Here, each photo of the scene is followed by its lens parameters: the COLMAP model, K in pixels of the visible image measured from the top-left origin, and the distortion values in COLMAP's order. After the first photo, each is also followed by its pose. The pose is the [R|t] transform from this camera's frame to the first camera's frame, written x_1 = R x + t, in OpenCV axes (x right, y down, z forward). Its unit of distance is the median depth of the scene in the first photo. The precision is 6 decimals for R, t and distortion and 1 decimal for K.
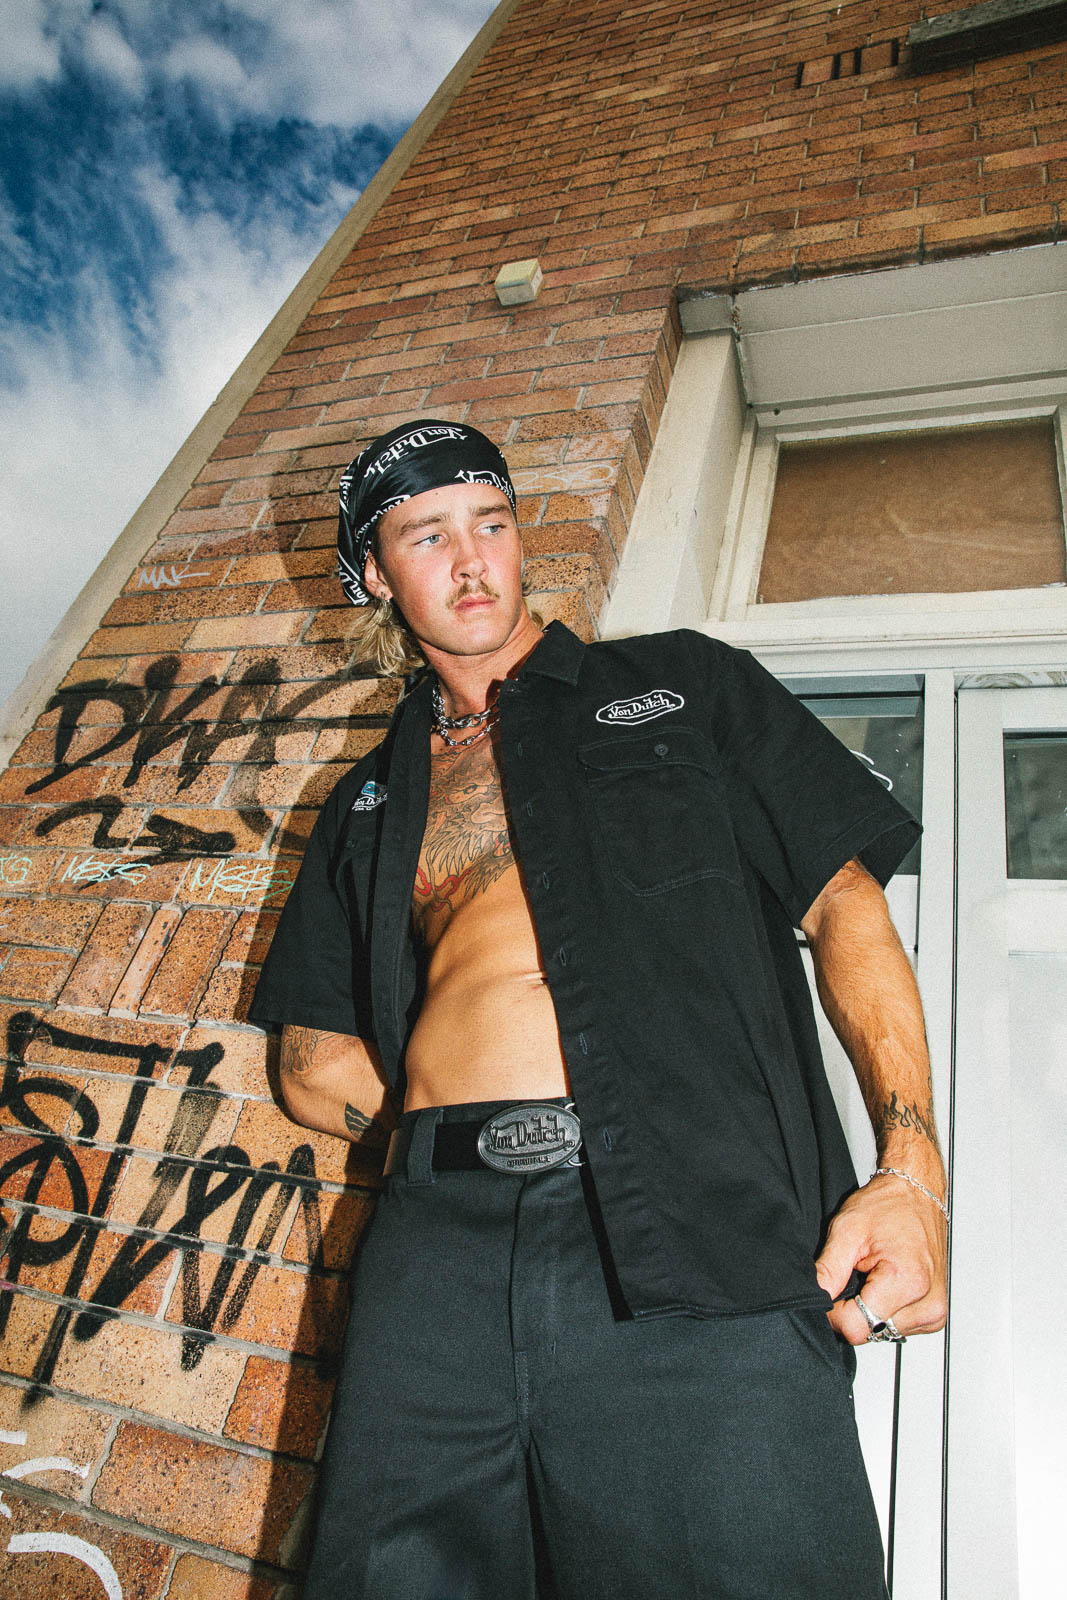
lens RADIAL K [[1067.5, 0, 505.4], [0, 1067.5, 798.9], [0, 0, 1]] dist [-0.112227, 0.075950]
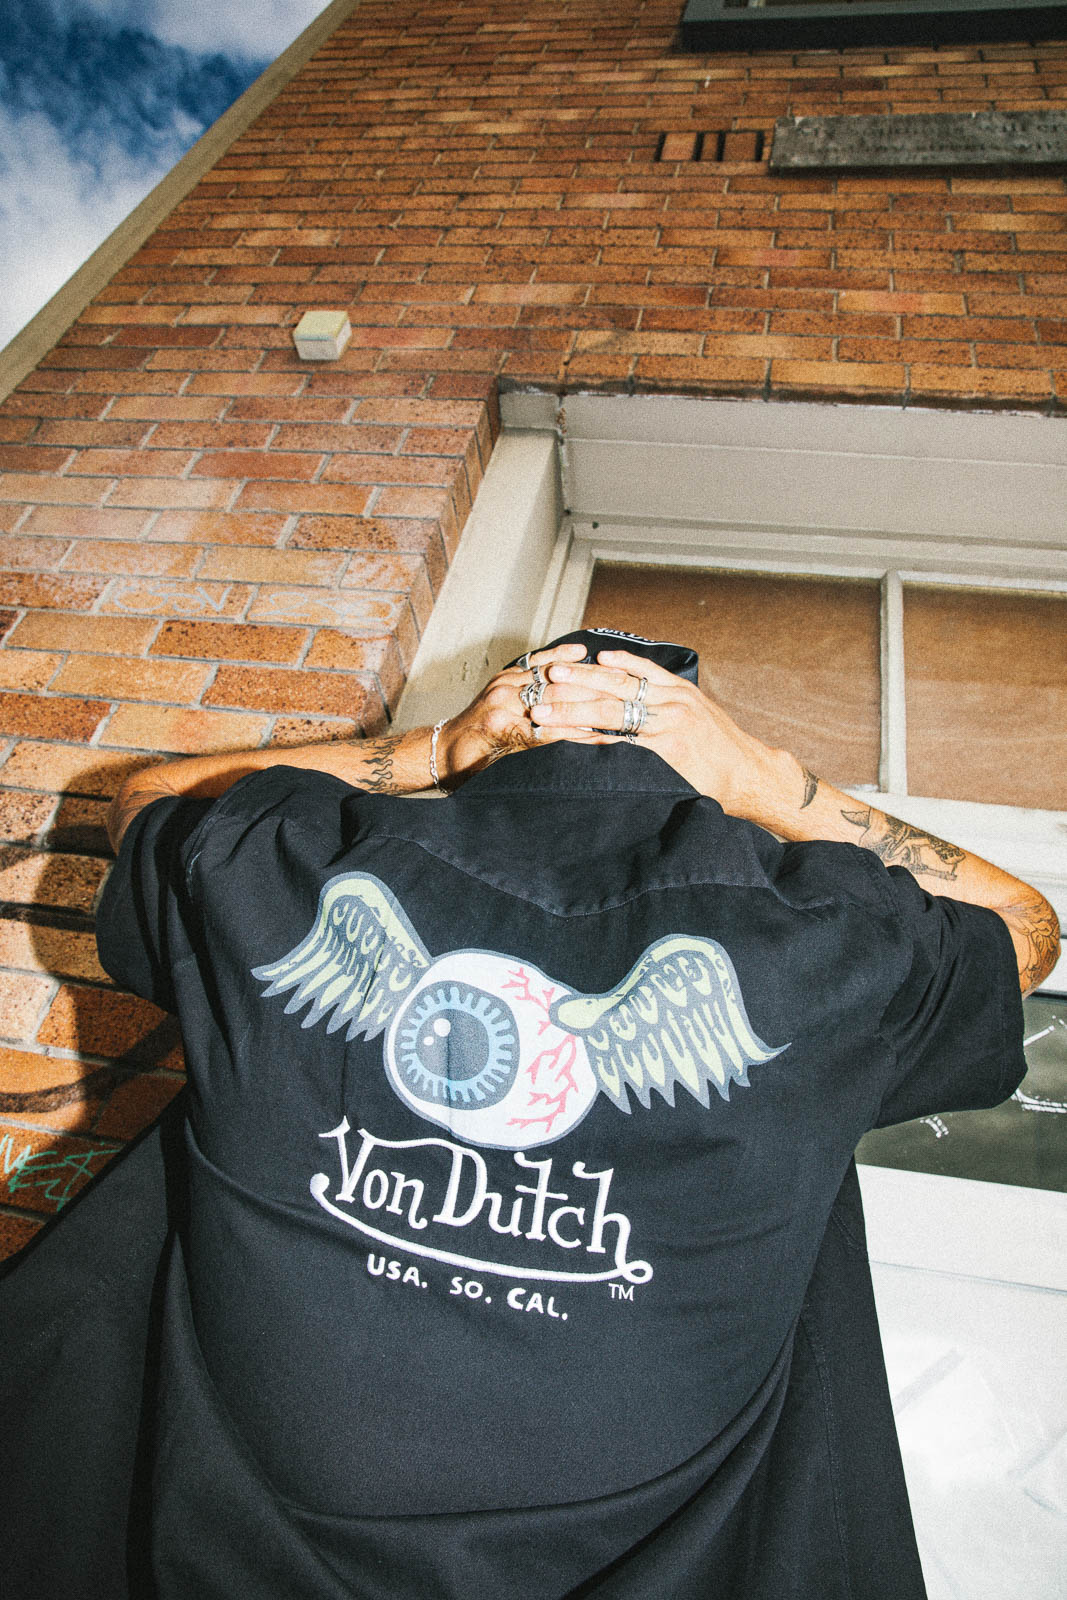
lens RADIAL K [[1067.5, 0, 505.4], [0, 1067.5, 798.9], [0, 0, 1]] dist [-0.112227, 0.075950]
pose [[0.977814, 0.089556, 0.189368, 0.030344], [-0.094144, 0.995440, 0.015354, -0.134926], [-0.187130, -0.032841, 0.981786, 0.105477]]
